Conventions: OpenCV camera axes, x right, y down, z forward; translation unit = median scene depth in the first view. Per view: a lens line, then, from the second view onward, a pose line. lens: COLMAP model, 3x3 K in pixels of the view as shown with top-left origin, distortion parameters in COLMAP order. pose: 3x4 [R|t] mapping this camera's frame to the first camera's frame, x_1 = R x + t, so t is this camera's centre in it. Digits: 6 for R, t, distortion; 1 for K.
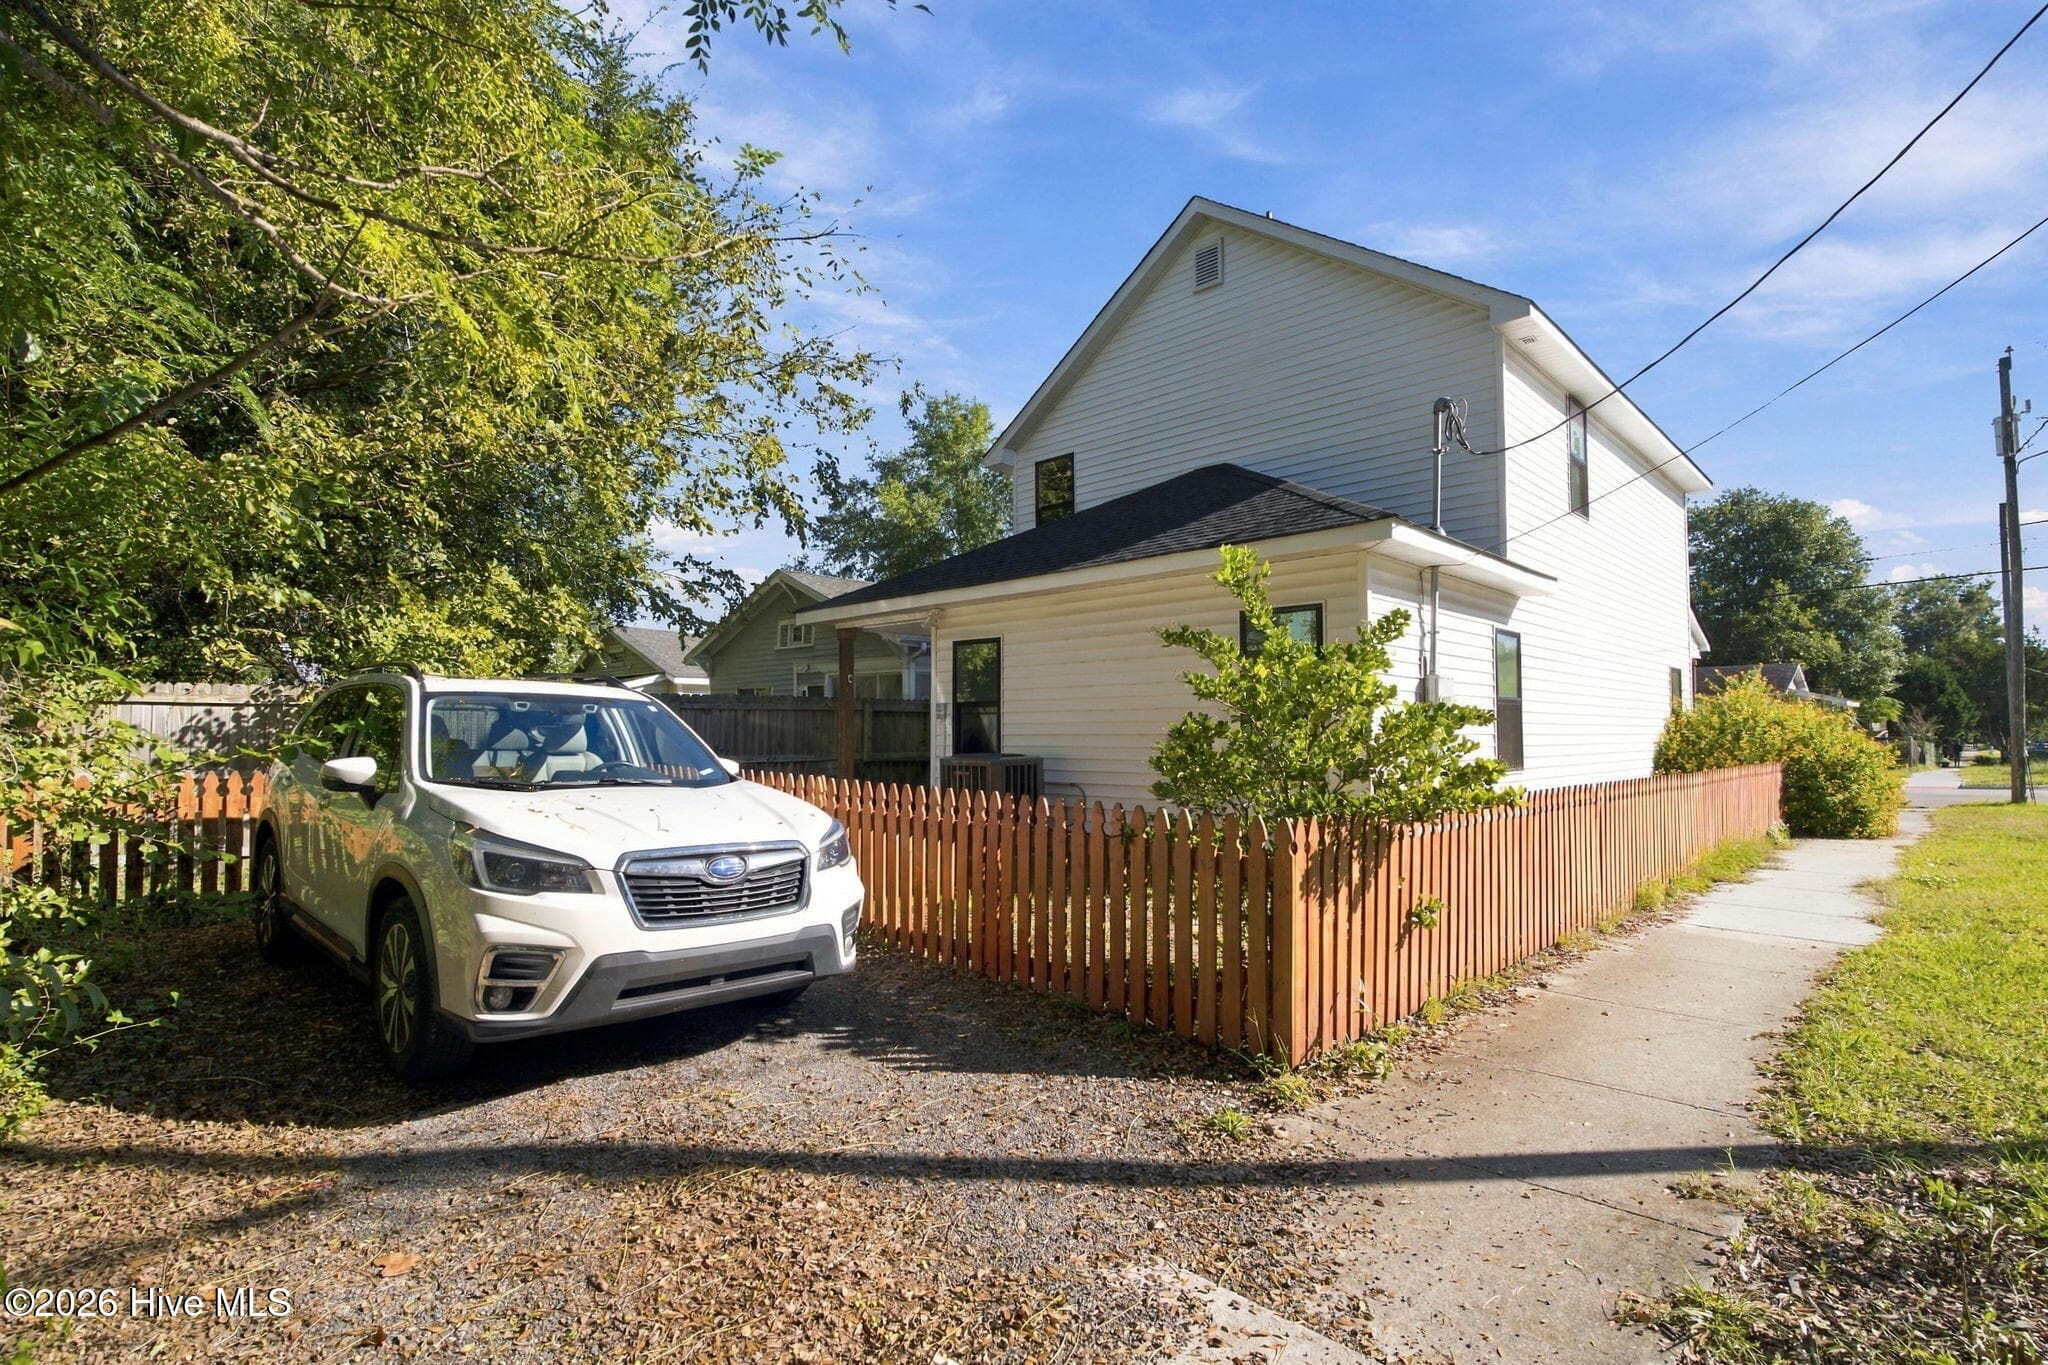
lens RADIAL K [[976.4, 0, 1029.0], [0, 976.4, 699.9], [0, 0, 1]] dist [0.001038, 0.001772]
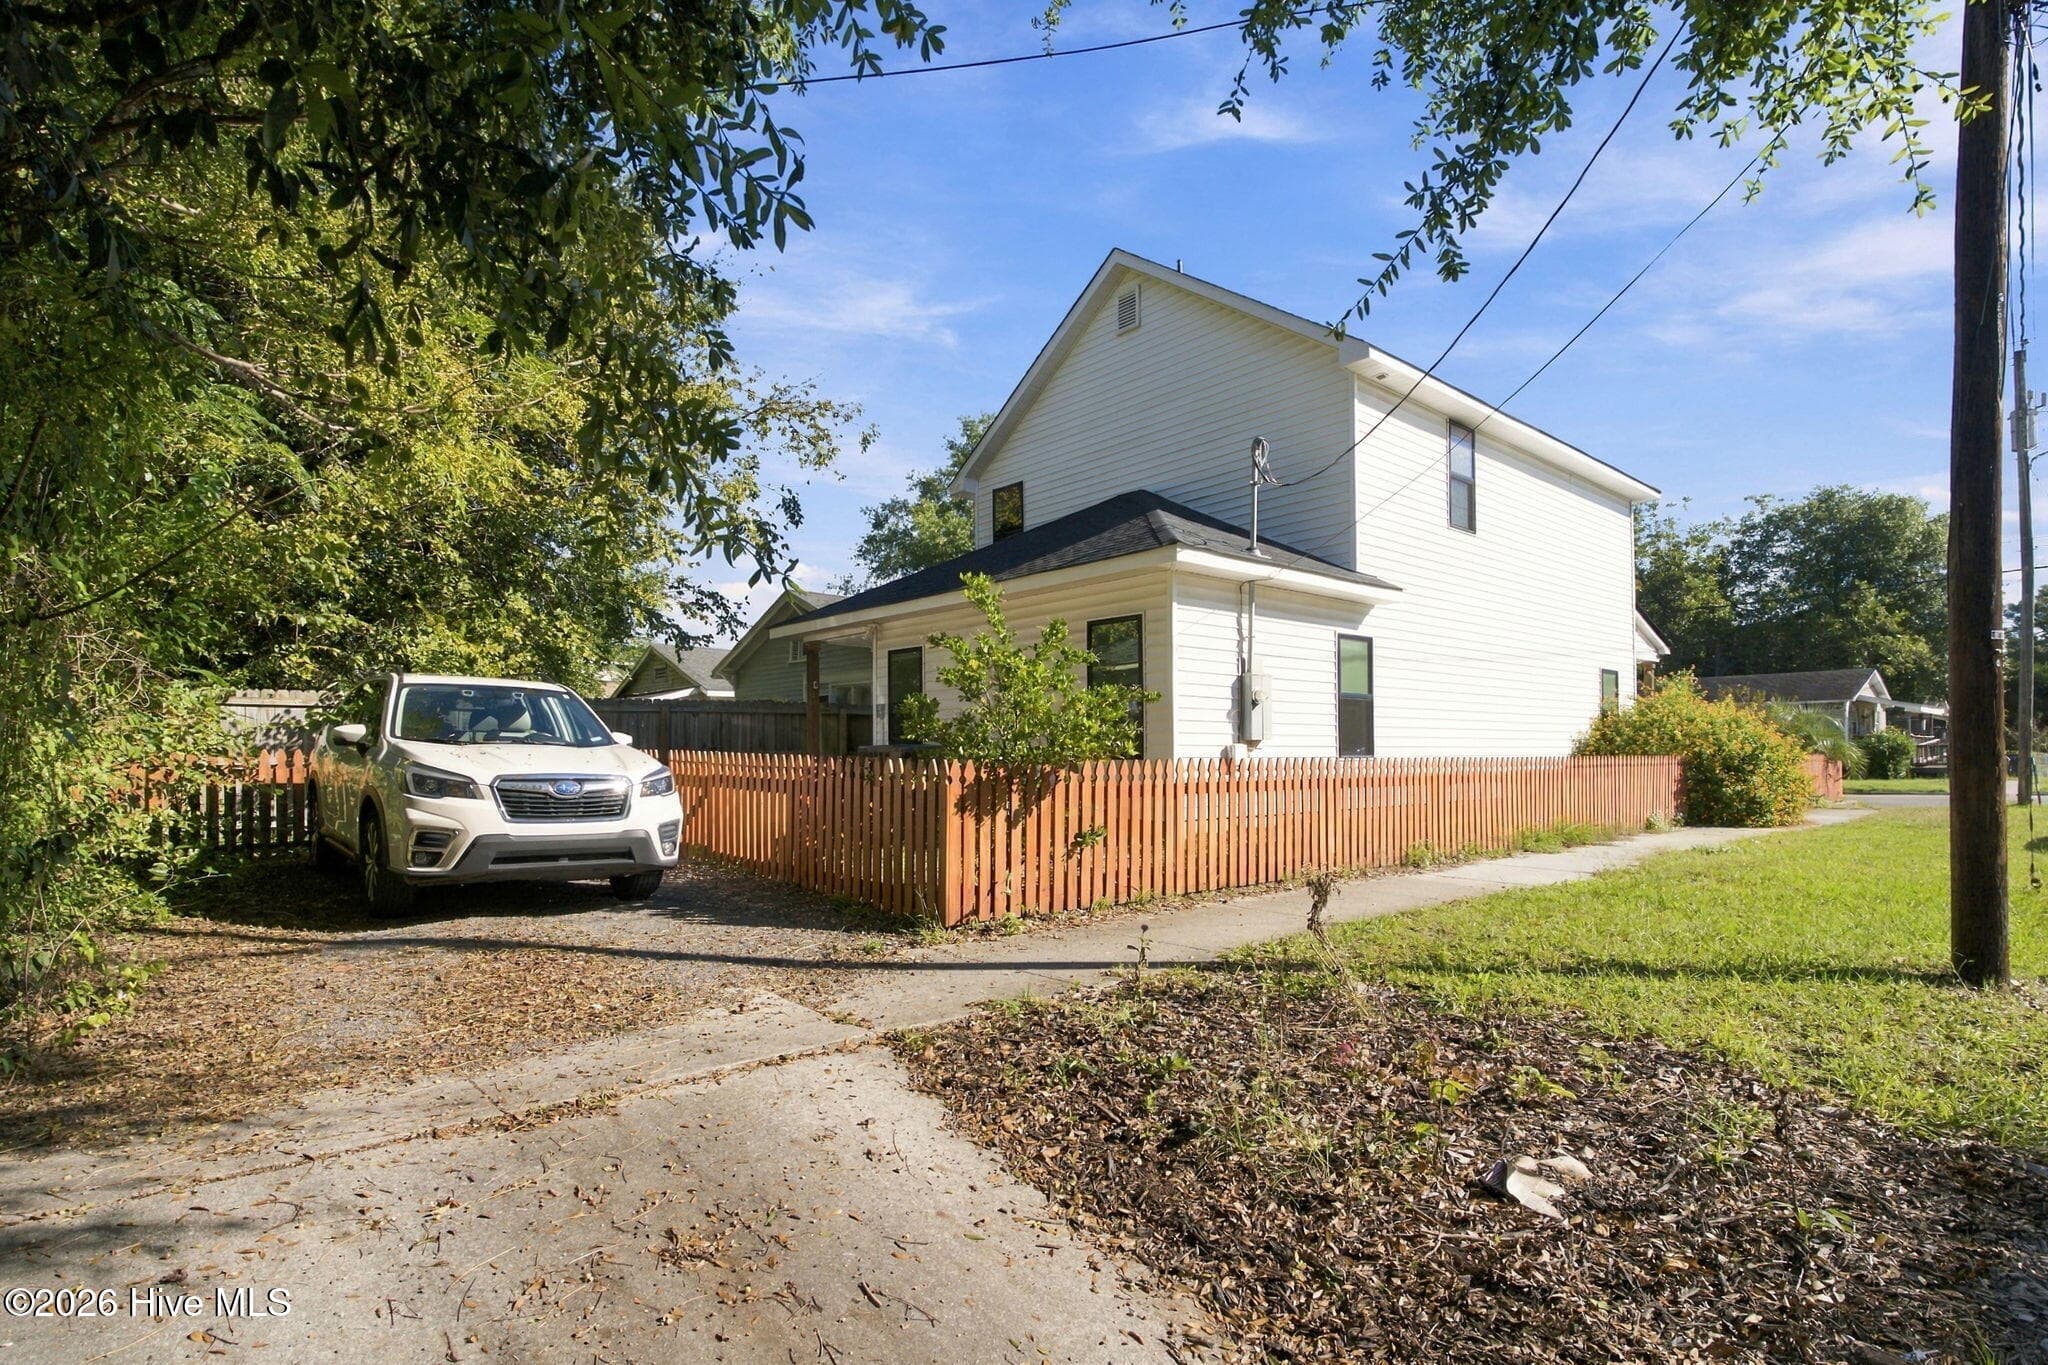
lens RADIAL K [[976.4, 0, 1011.7], [0, 976.4, 741.9], [0, 0, 1]] dist [0.001038, 0.001772]
pose [[0.996791, -0.004966, -0.079896, 0.209667], [0.007171, 0.999601, 0.027334, 0.023366], [0.079729, -0.027819, 0.996428, -0.202452]]
